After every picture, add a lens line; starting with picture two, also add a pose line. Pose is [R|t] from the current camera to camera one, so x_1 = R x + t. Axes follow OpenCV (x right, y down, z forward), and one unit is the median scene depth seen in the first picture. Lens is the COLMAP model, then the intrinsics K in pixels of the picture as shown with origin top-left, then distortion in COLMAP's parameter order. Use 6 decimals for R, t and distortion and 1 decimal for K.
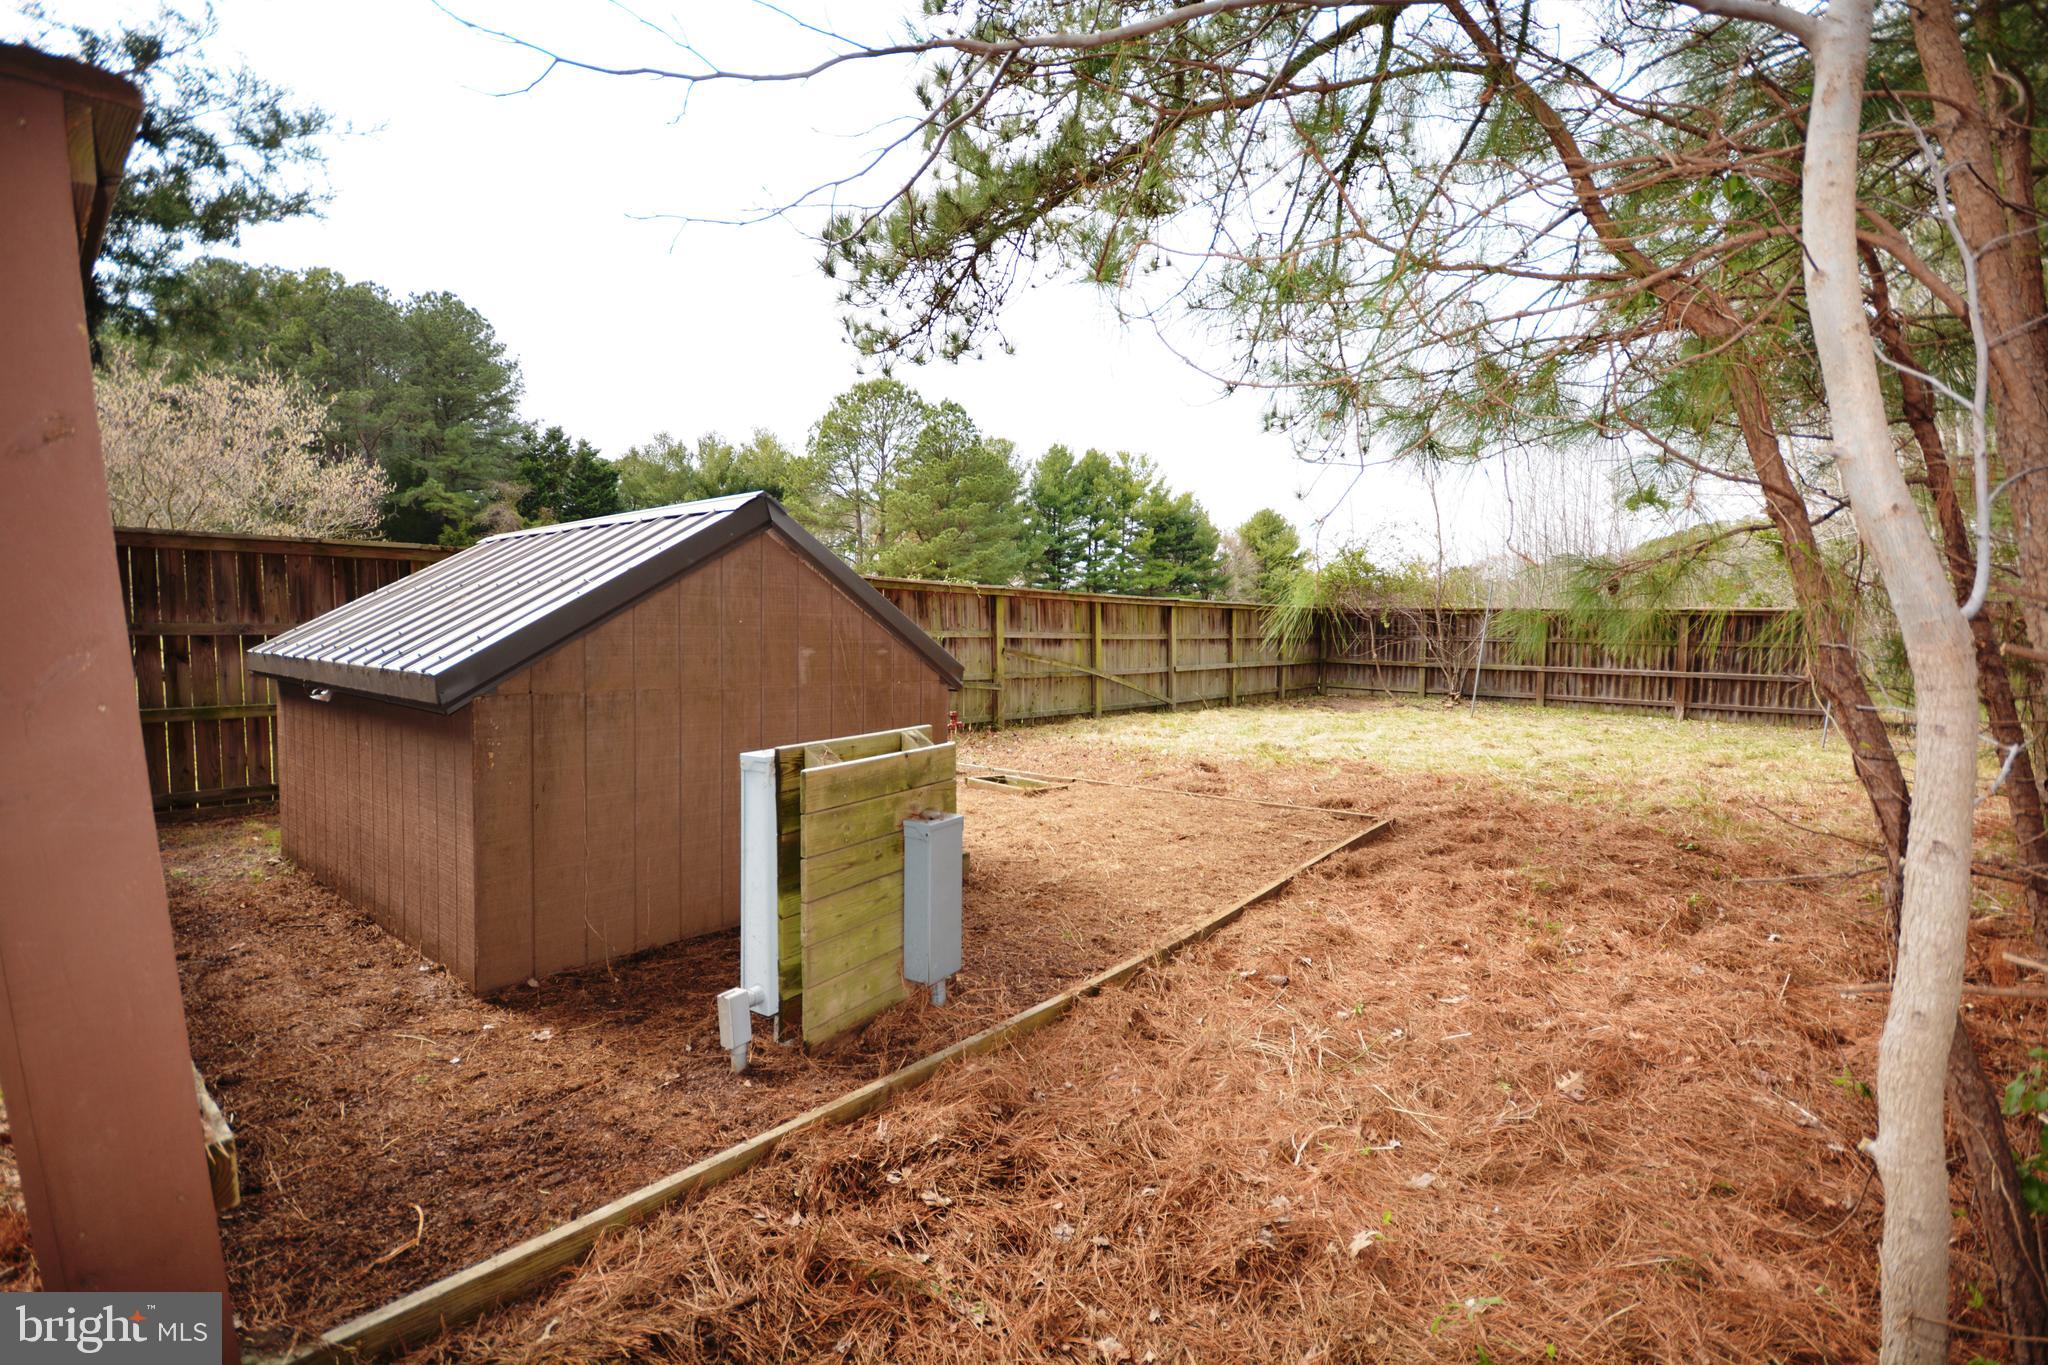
lens RADIAL K [[909.9, 0, 1023.8], [0, 909.9, 685.3], [0, 0, 1]] dist [0.000104, 0.000009]
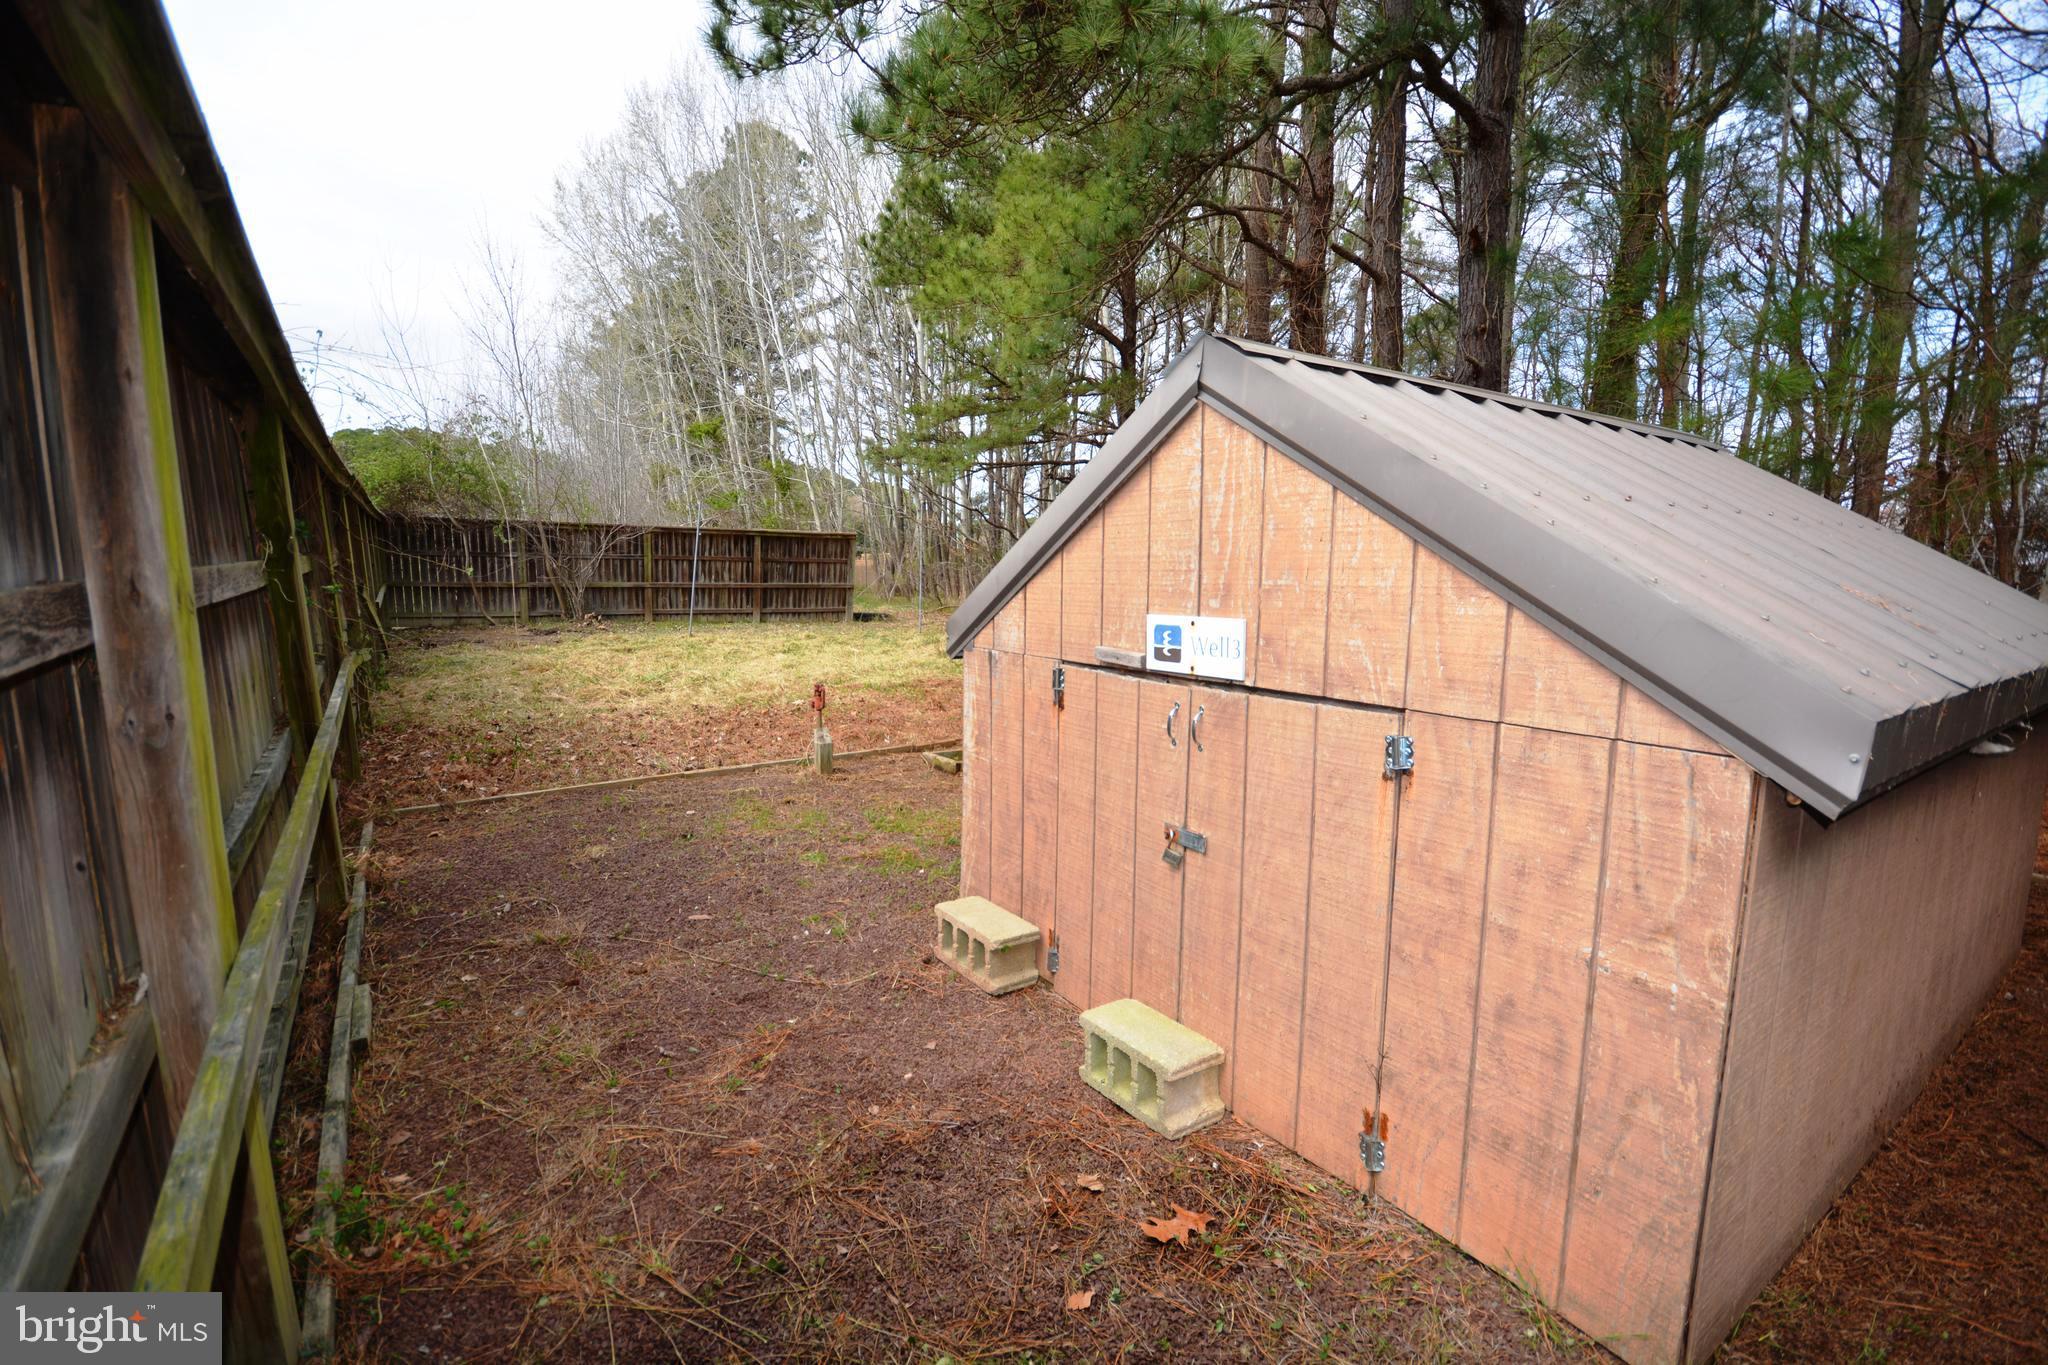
lens RADIAL K [[909.9, 0, 1024.1], [0, 909.9, 688.1], [0, 0, 1]] dist [0.000104, 0.000009]
pose [[0.224136, -0.139966, 0.964455, -0.357912], [0.049384, 0.989993, 0.132196, -0.017926], [-0.973306, 0.017999, 0.228805, 0.373195]]
